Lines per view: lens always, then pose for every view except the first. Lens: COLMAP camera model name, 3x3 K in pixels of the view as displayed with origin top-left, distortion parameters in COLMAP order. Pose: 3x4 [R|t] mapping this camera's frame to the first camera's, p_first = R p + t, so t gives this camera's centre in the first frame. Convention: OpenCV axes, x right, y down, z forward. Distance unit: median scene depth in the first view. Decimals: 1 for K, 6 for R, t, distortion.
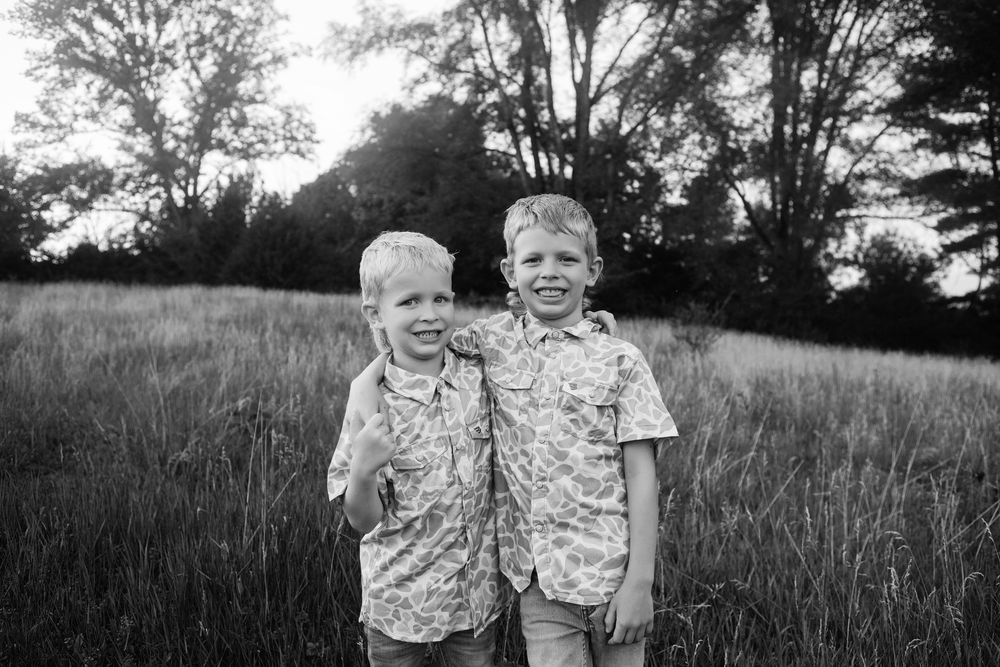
lens RADIAL K [[789.7, 0, 502.1], [0, 789.7, 328.2], [0, 0, 1]] dist [-0.015043, 0.001526]
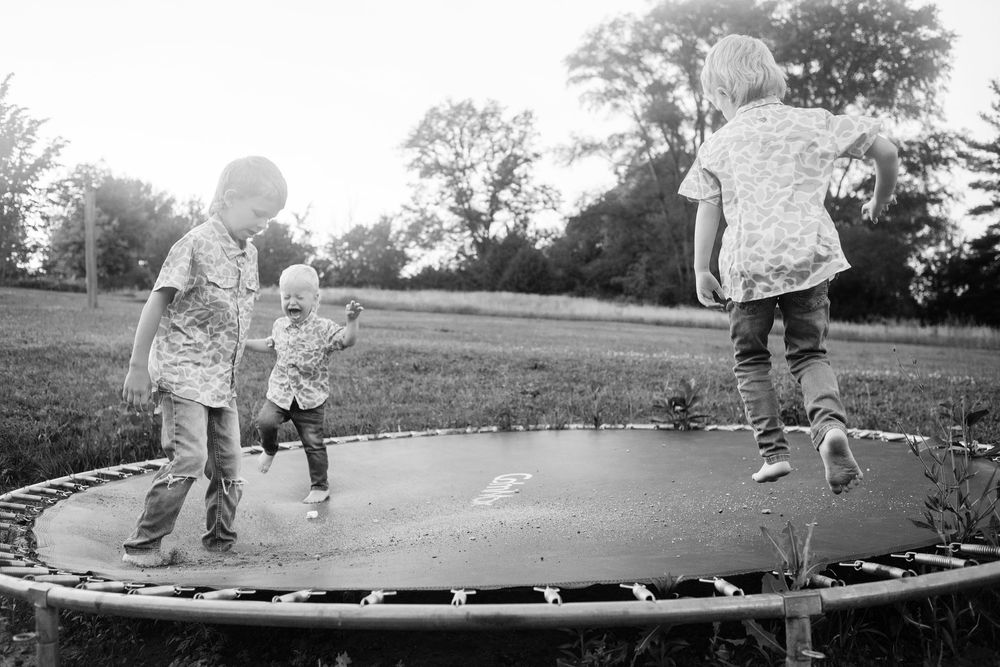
lens RADIAL K [[898.4, 0, 499.0], [0, 898.4, 328.4], [0, 0, 1]] dist [0.009229, 0.012564]
pose [[0.924774, 0.008463, -0.380423, 0.342536], [-0.016436, 0.999708, -0.017715, 0.052619], [0.380162, 0.022635, 0.924643, -0.722602]]
